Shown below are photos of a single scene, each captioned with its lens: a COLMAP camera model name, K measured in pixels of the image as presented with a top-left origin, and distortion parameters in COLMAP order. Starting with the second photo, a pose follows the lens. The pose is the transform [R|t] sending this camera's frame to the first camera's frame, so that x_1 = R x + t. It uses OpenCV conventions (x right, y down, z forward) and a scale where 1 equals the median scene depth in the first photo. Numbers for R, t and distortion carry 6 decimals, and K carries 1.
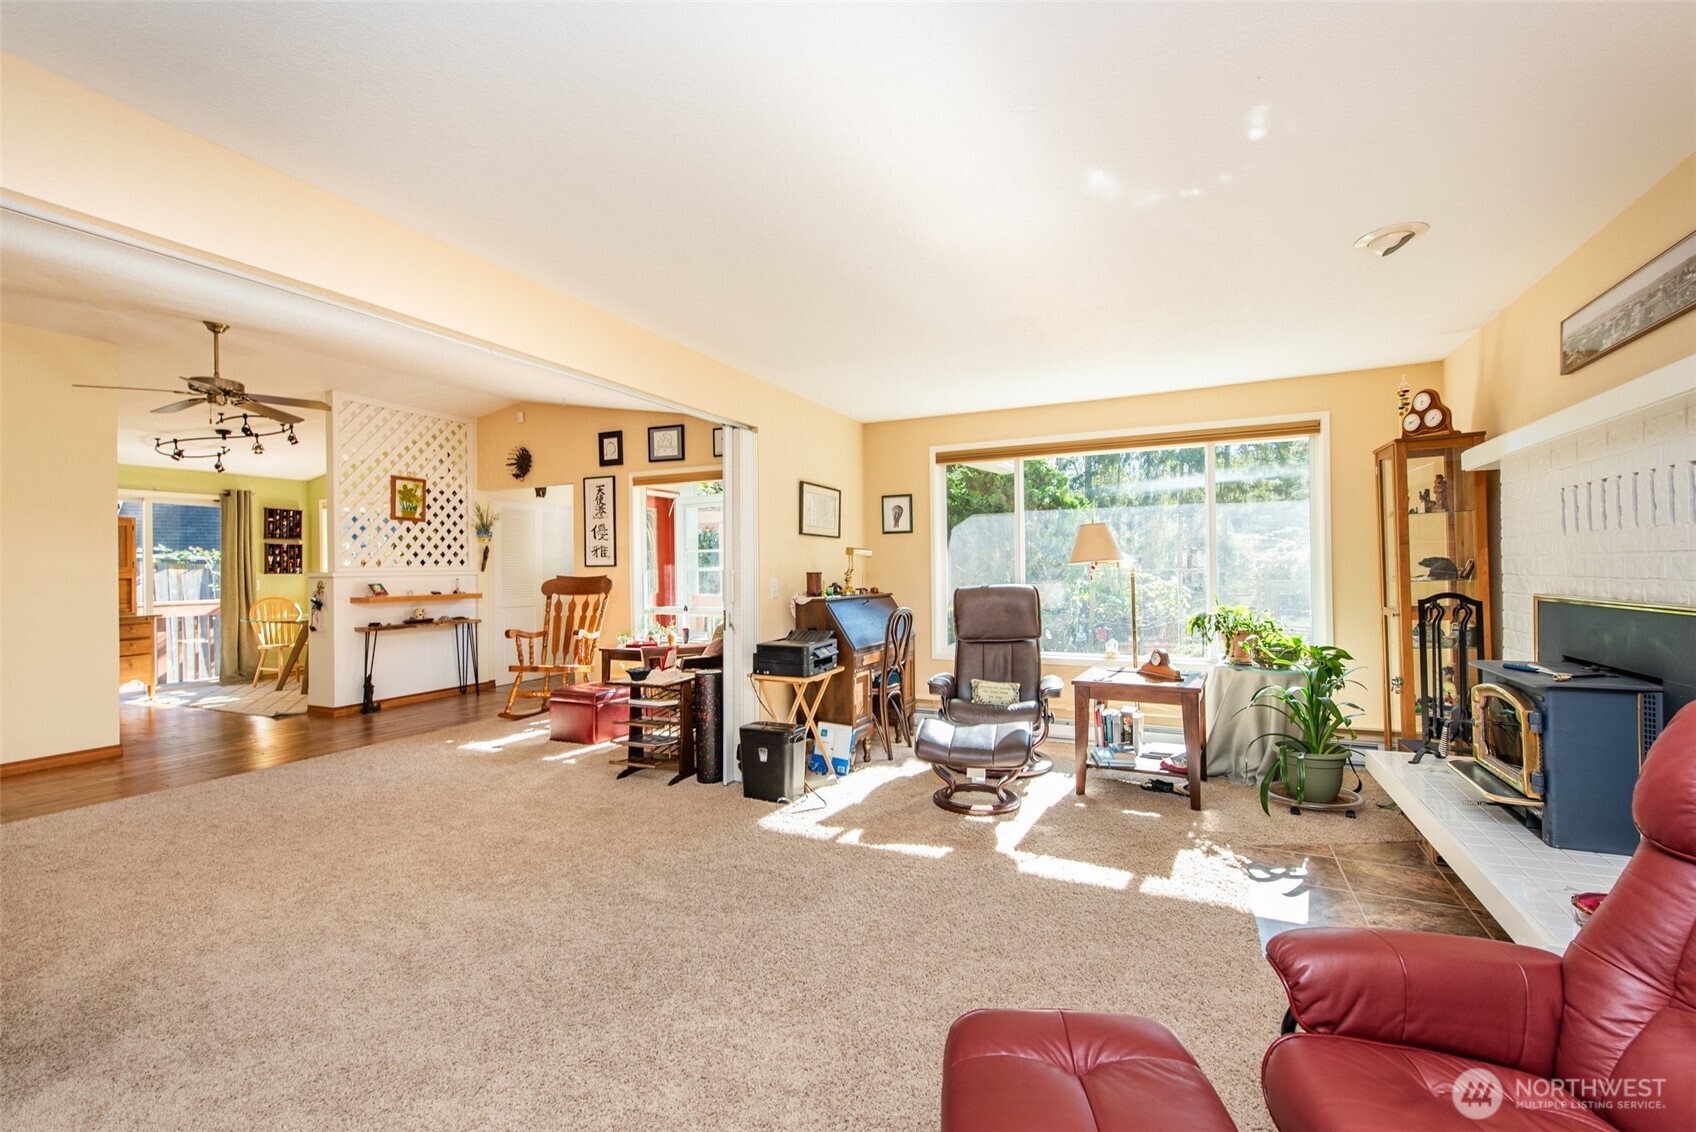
lens RADIAL K [[739.3, 0, 863.3], [0, 739.3, 564.4], [0, 0, 1]] dist [0.001770, -0.001051]
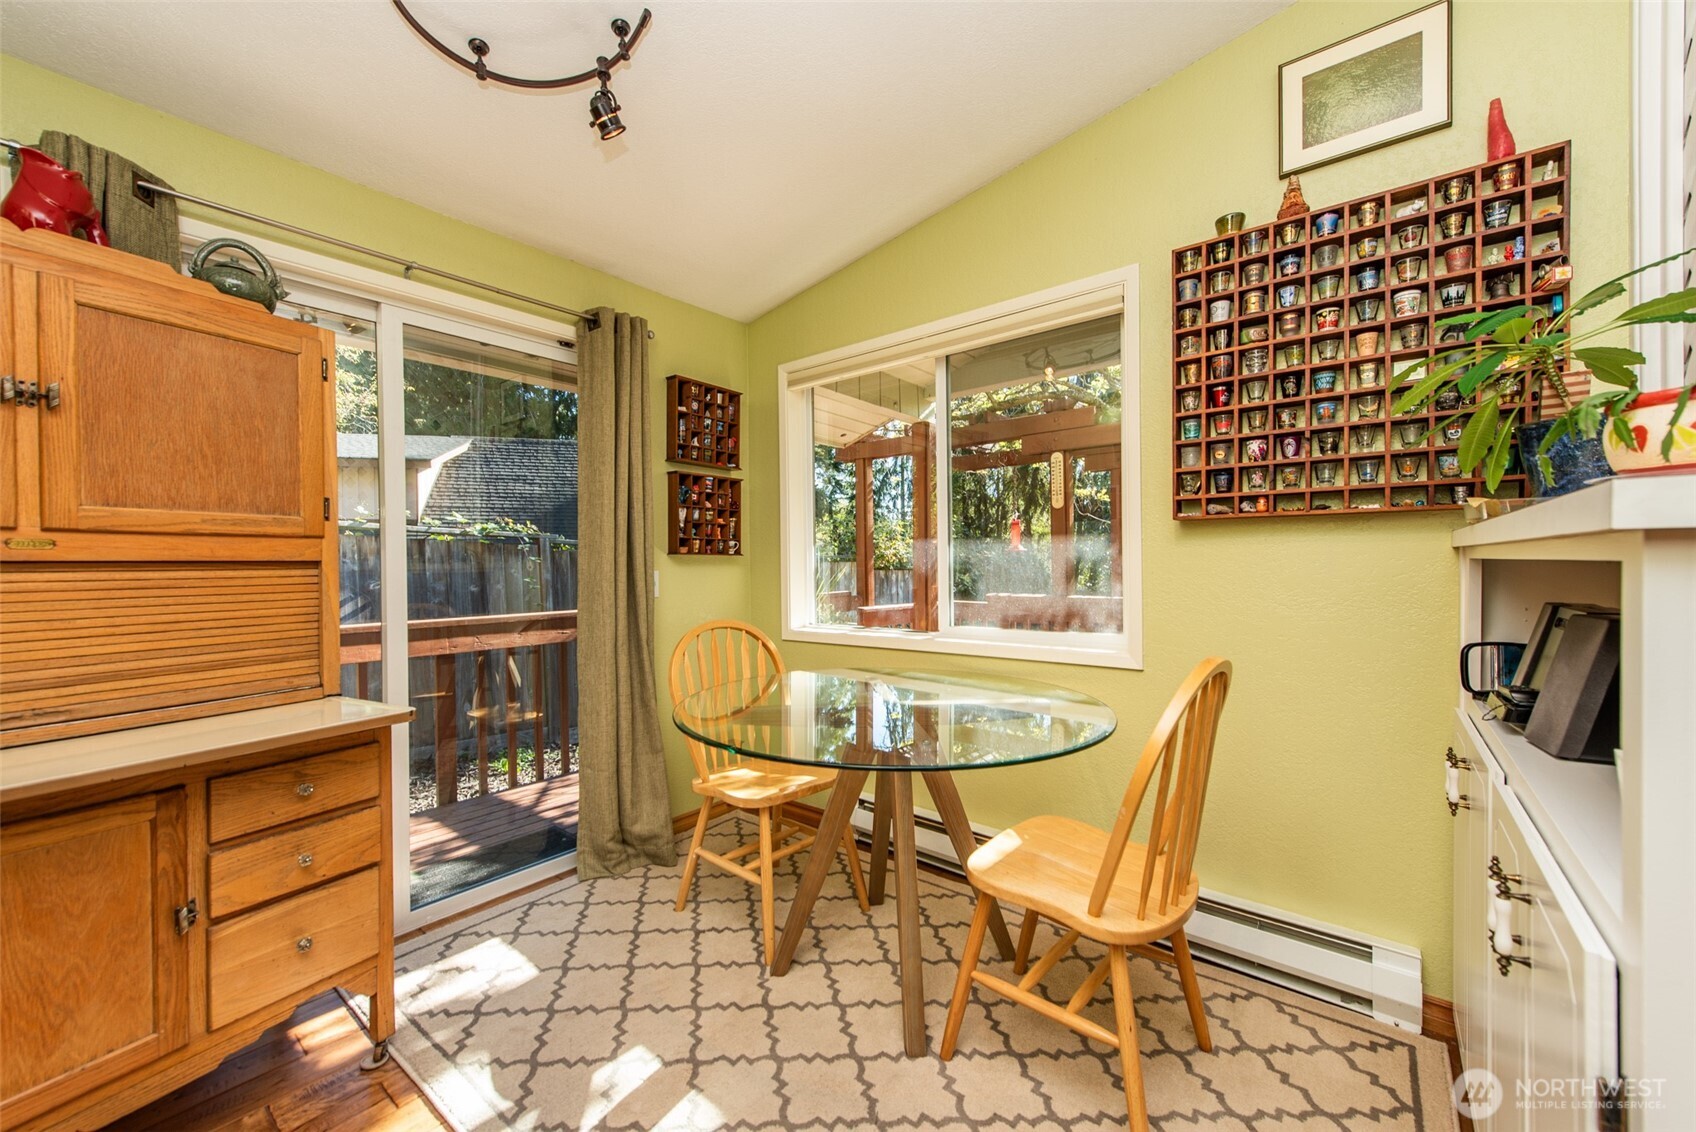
lens RADIAL K [[662.7, 0, 848.0], [0, 662.7, 566.0], [0, 0, 1]] dist [0.013970, -0.005675]
pose [[0.969775, 0.002434, -0.243989, -0.740992], [0.001165, 0.999893, 0.014604, 0.016477], [0.243998, -0.014447, 0.969668, 0.806154]]
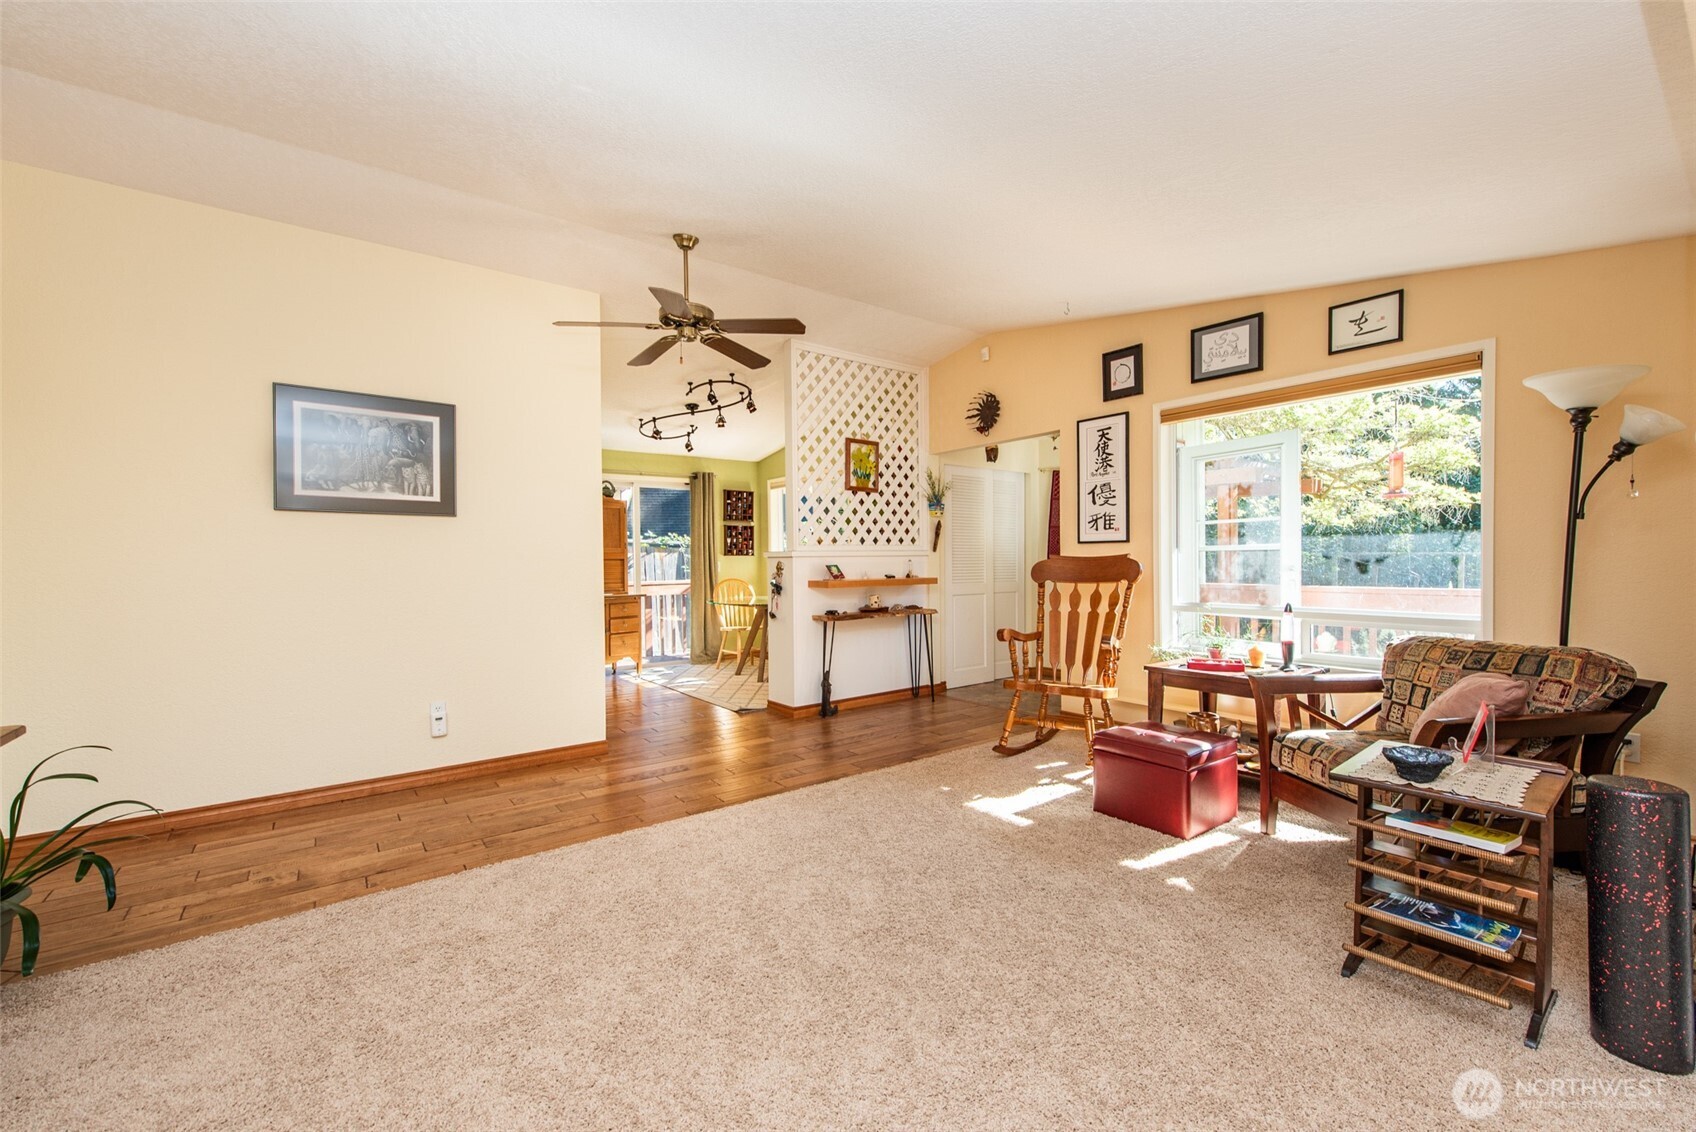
lens RADIAL K [[704.9, 0, 848.0], [0, 704.9, 566.0], [0, 0, 1]] dist [0.002482, -0.000254]
pose [[0.880367, 0.006367, -0.474249, -0.236579], [0.003055, 0.999813, 0.019094, 0.010768], [0.474282, -0.018258, 0.880183, 0.269872]]
